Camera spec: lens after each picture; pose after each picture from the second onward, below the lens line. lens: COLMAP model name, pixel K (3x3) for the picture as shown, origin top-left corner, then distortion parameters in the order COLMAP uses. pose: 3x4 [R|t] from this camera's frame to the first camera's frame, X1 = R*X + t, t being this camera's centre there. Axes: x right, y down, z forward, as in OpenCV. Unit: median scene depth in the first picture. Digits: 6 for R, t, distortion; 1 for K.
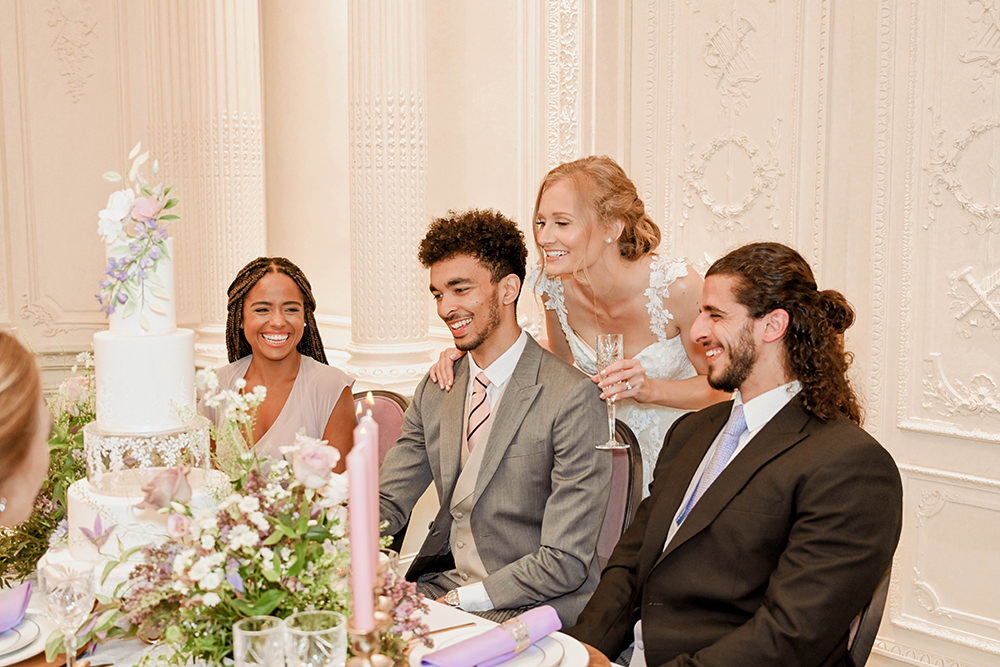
lens RADIAL K [[1140.4, 0, 501.6], [0, 1140.4, 340.9], [0, 0, 1]] dist [-0.002608, 0.000000]
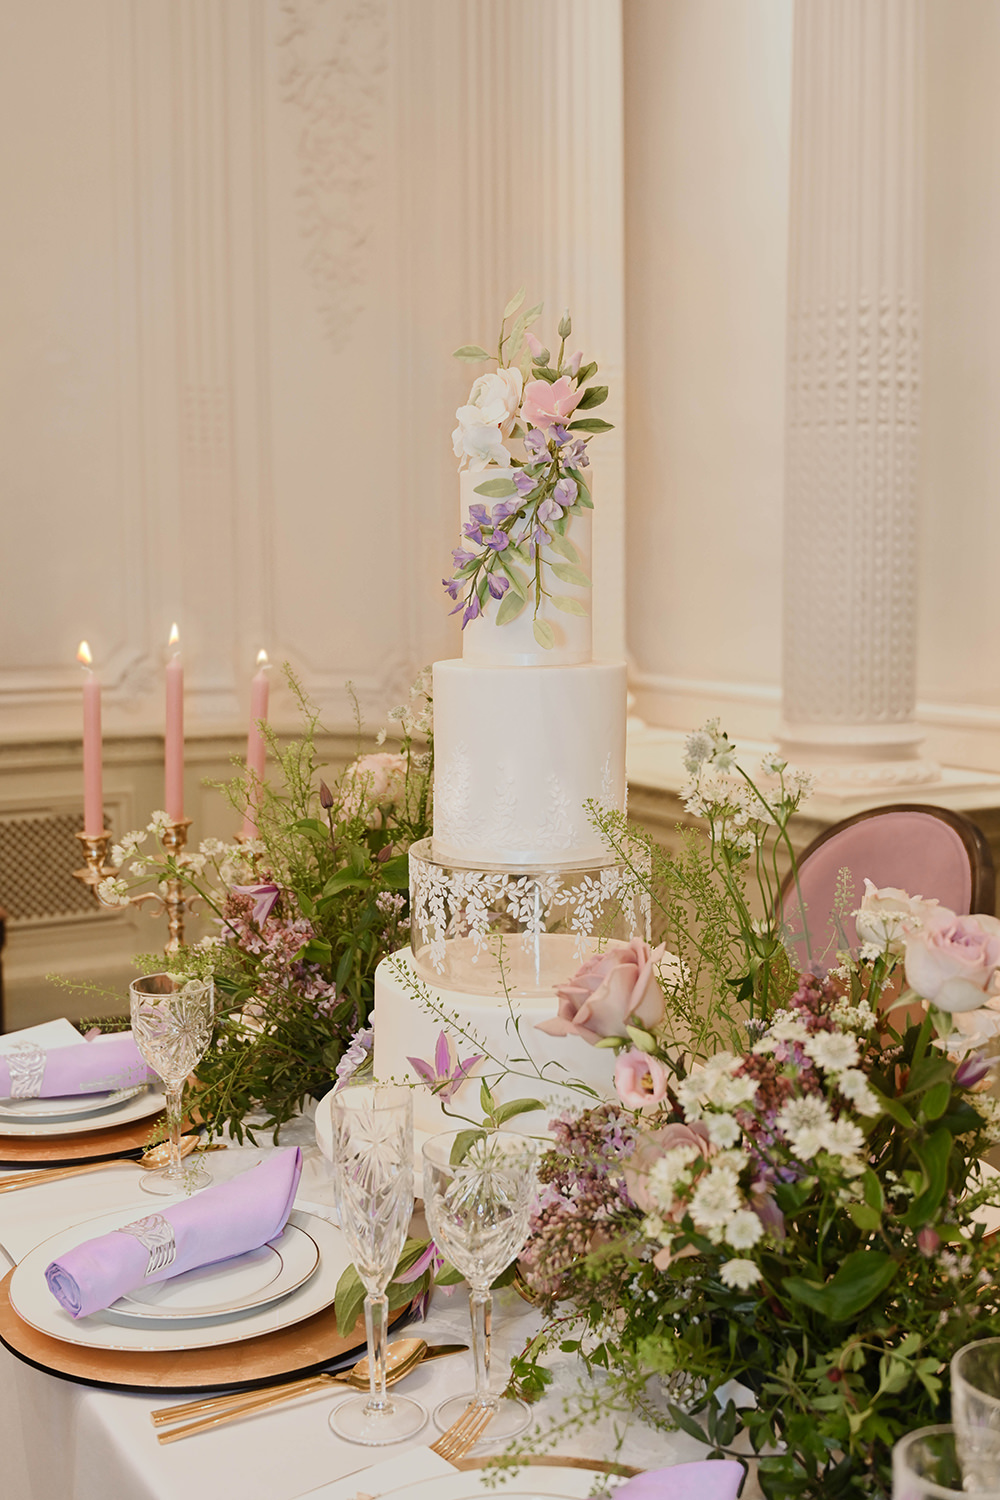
lens RADIAL K [[1655.1, 0, 494.3], [0, 1655.1, 721.2], [0, 0, 1]] dist [0.004500, 0.000000]
pose [[0.970485, 0.019894, -0.240338, -0.079425], [-0.022750, 0.999700, -0.009115, 0.012724], [0.240084, 0.014314, 0.970646, 0.153175]]
